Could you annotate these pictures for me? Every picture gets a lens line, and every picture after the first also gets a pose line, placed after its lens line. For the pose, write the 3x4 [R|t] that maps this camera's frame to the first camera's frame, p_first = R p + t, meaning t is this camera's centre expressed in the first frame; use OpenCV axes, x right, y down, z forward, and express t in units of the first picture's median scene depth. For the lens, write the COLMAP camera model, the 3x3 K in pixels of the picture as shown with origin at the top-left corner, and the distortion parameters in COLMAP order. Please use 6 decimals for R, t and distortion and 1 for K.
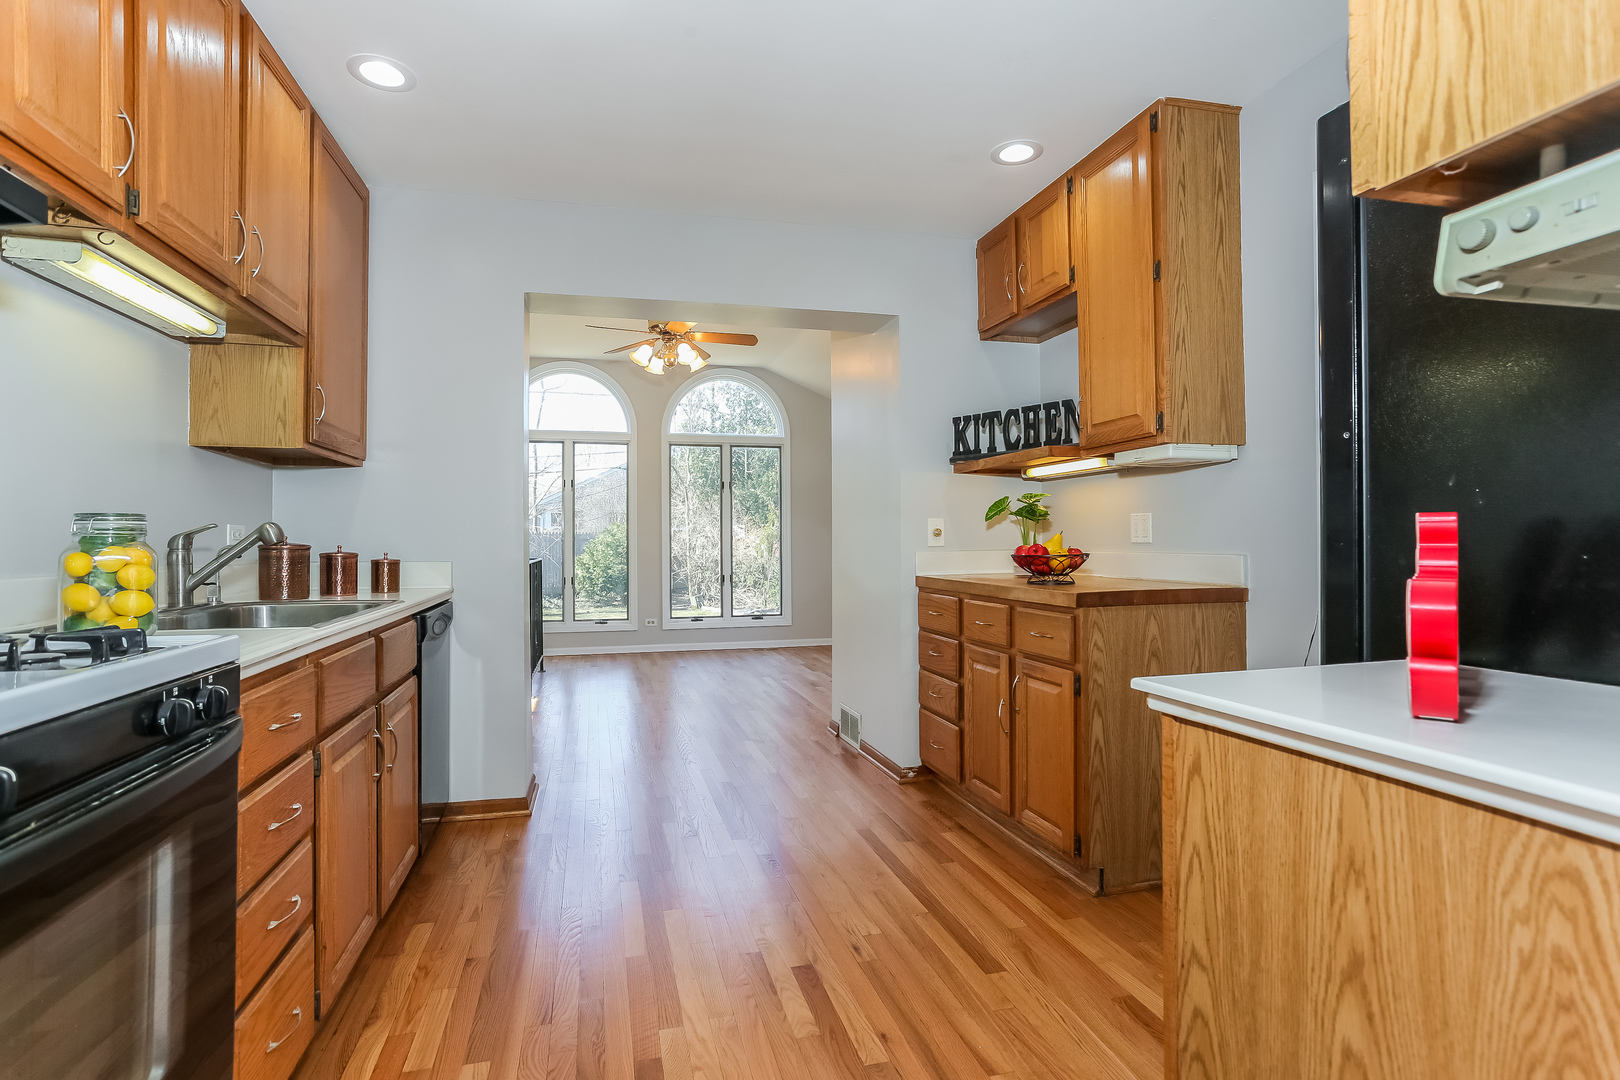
lens RADIAL K [[789.9, 0, 799.4], [0, 789.9, 536.3], [0, 0, 1]] dist [-0.040887, 0.007088]
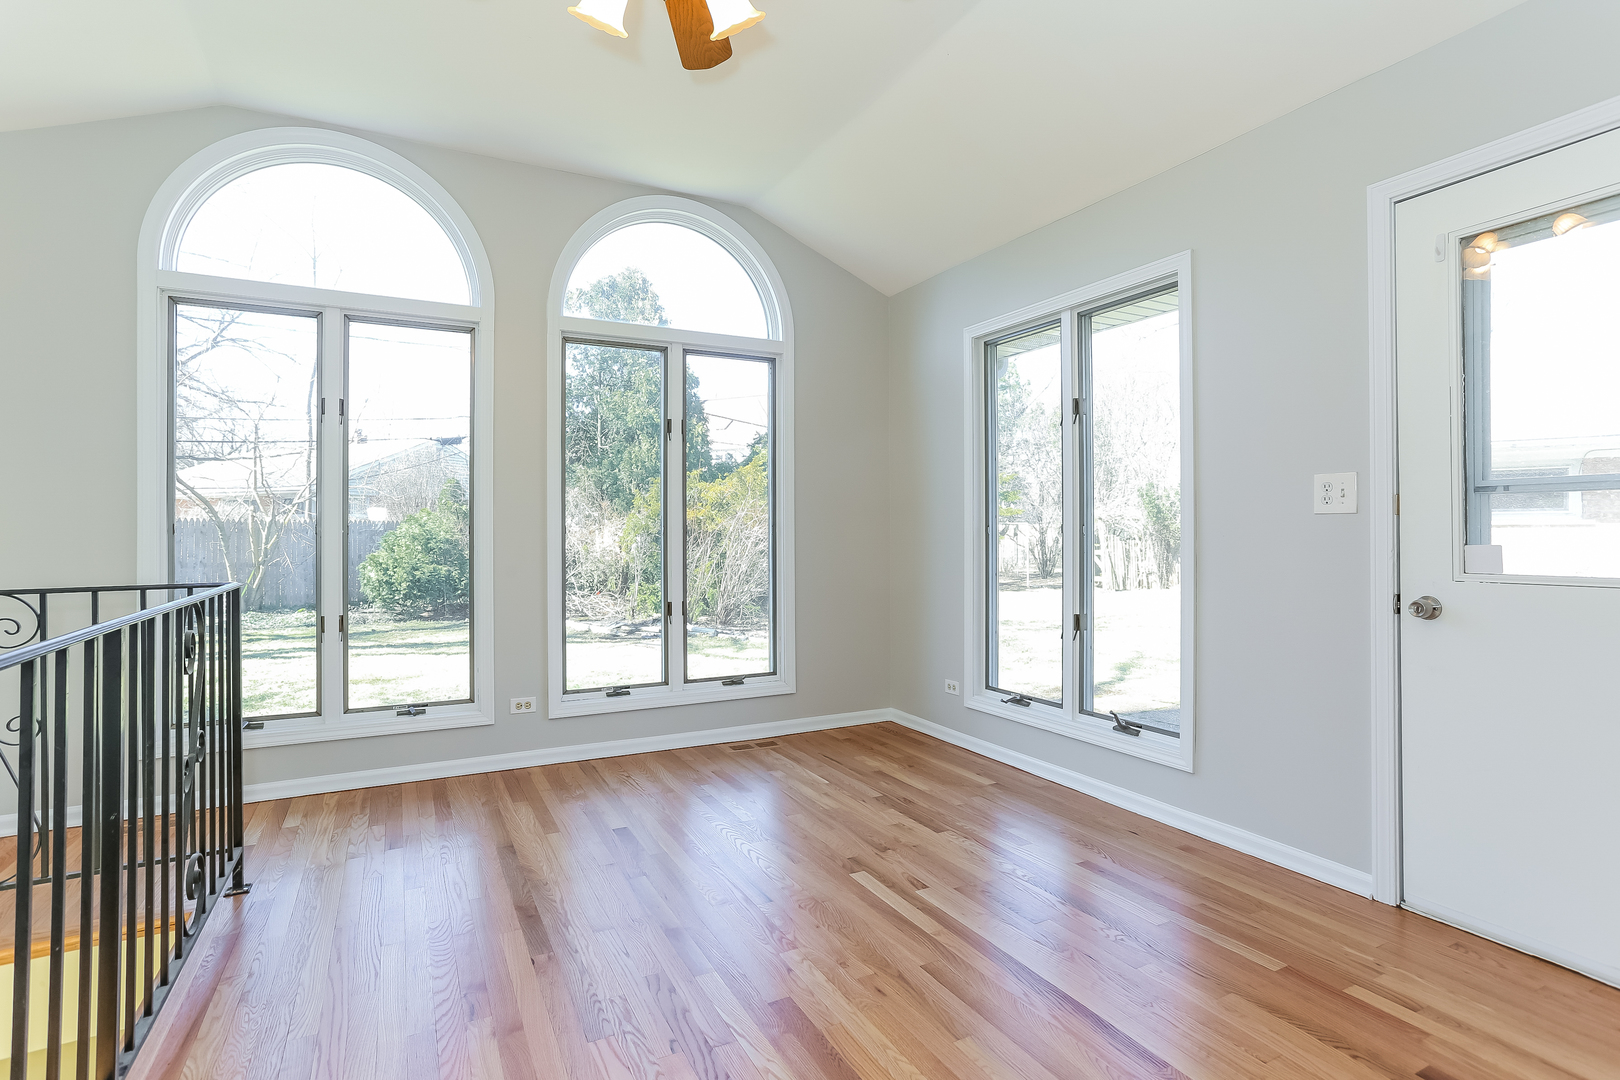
lens RADIAL K [[789.9, 0, 818.0], [0, 789.9, 533.1], [0, 0, 1]] dist [-0.040887, 0.007088]
pose [[0.970853, 0.003520, 0.239651, -0.125112], [-0.005103, 0.999969, 0.005986, 0.000877], [-0.239622, -0.007034, 0.970841, 0.481444]]
